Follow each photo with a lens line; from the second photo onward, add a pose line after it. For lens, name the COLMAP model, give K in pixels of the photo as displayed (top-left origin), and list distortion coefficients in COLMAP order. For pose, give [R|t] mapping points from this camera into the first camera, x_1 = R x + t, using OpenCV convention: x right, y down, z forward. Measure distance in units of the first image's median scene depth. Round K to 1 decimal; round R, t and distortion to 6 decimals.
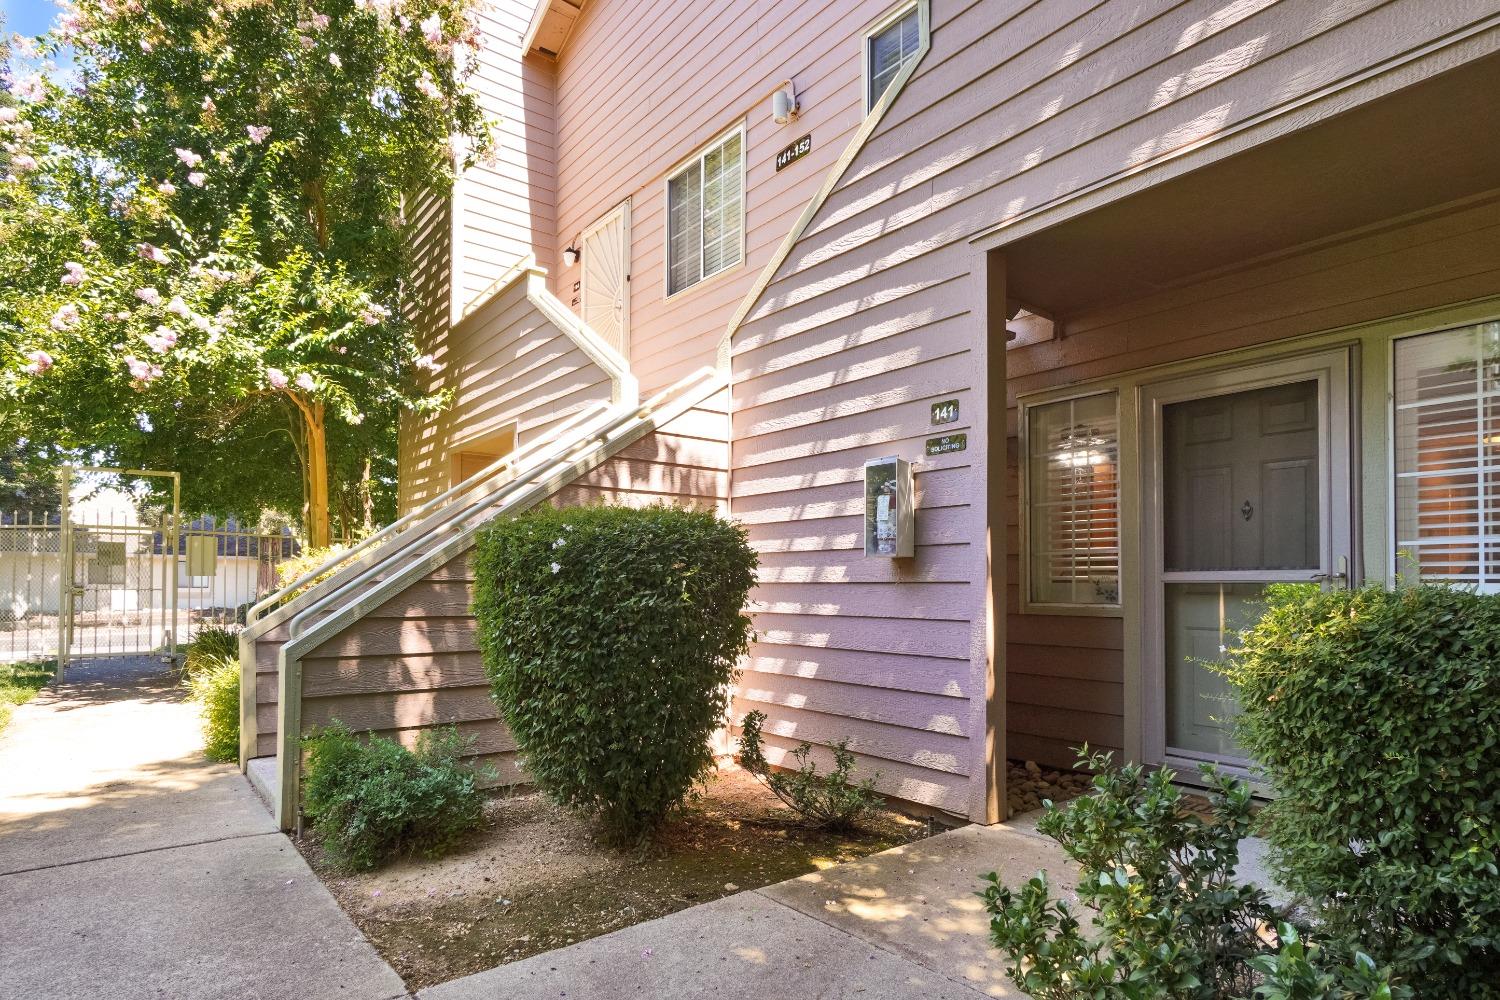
lens RADIAL K [[817.2, 0, 748.4], [0, 817.2, 571.1], [0, 0, 1]] dist [-0.004083, 0.000900]
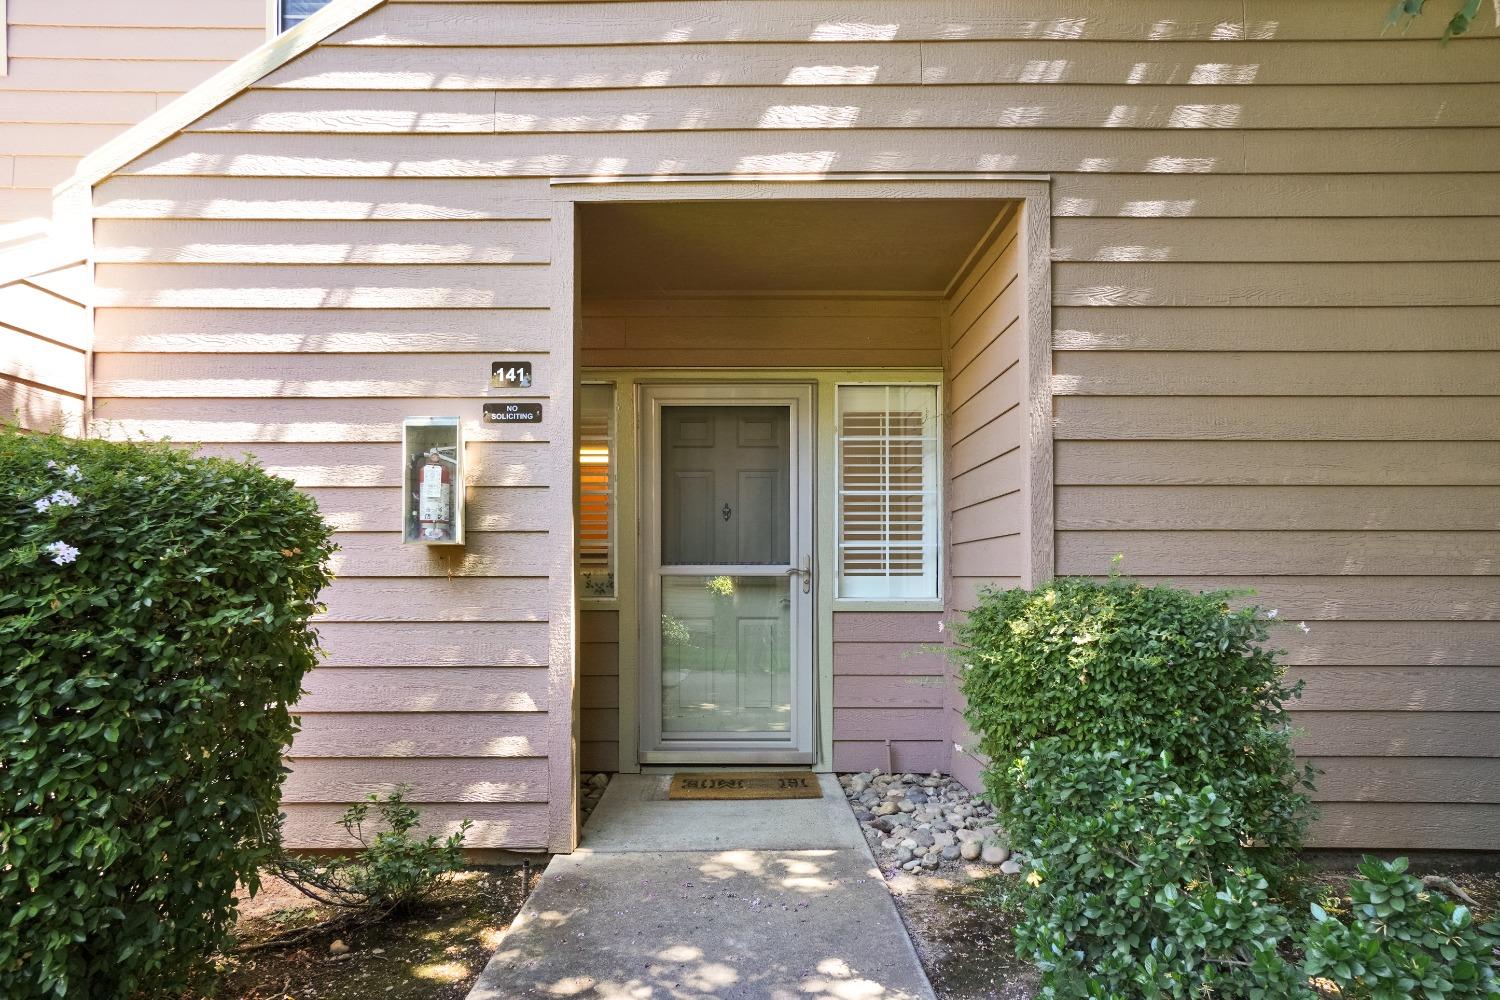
lens RADIAL K [[813.8, 0, 732.5], [0, 813.8, 559.6], [0, 0, 1]] dist [-0.022328, 0.022780]
pose [[0.617141, 0.011894, 0.786762, -0.276979], [-0.010626, 0.999921, -0.006782, -0.000527], [-0.786781, -0.004174, 0.617219, 0.308589]]
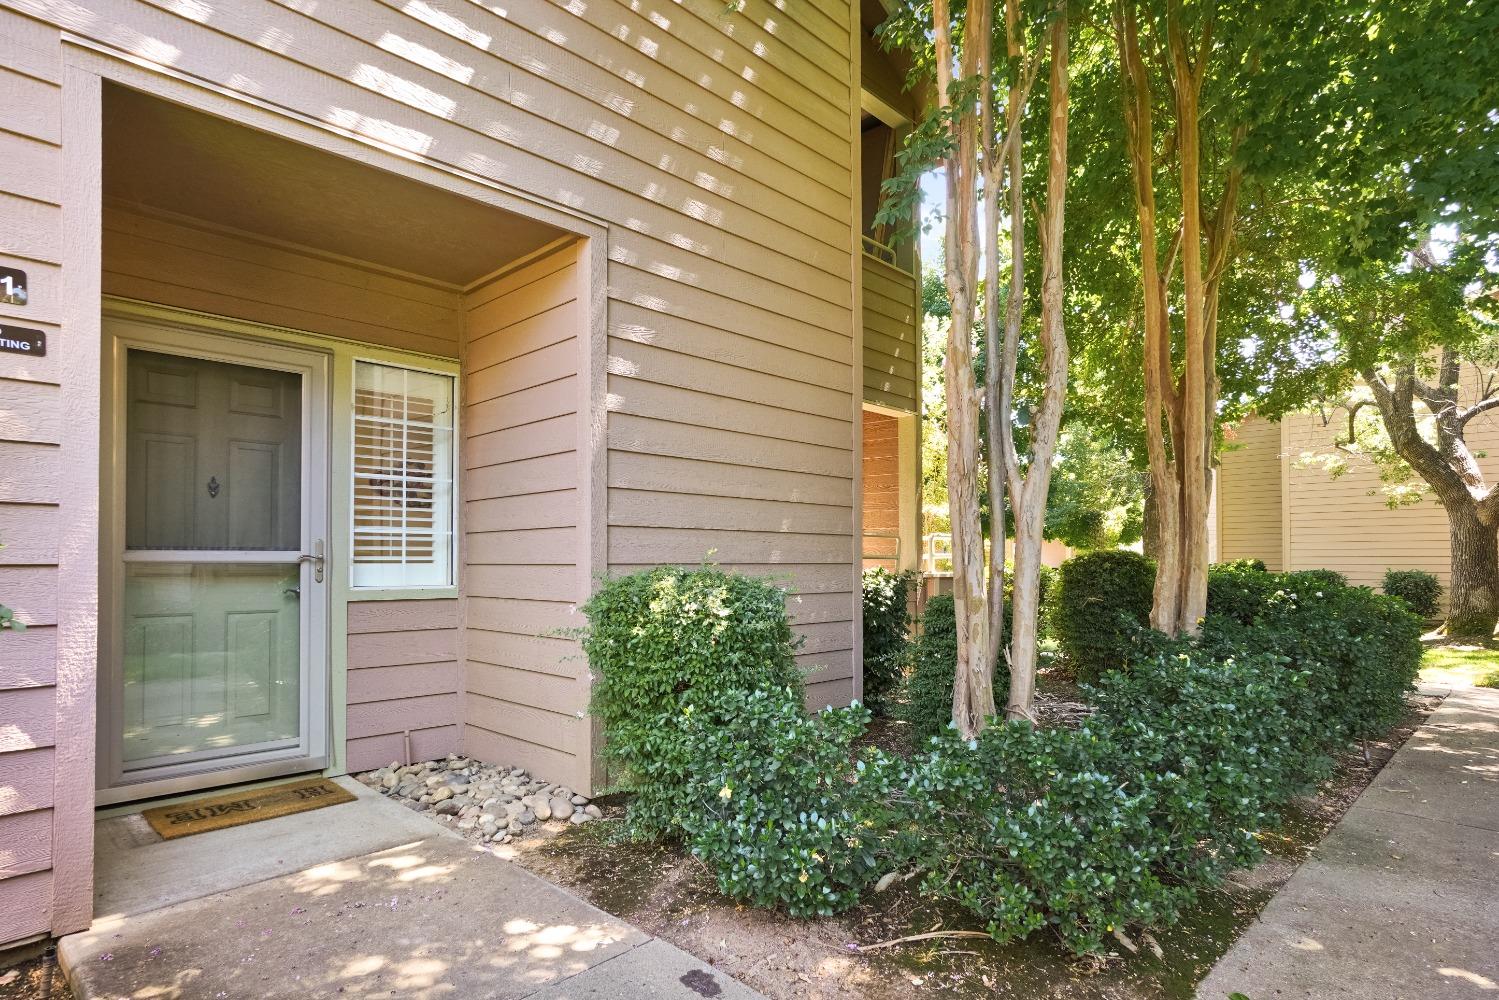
lens RADIAL K [[839.9, 0, 740.3], [0, 839.9, 542.1], [0, 0, 1]] dist [-0.025263, 0.027792]
pose [[-0.131602, 0.020031, 0.991100, -0.444774], [-0.017938, 0.999584, -0.022584, 0.000845], [-0.991140, -0.020750, -0.131188, 0.535849]]
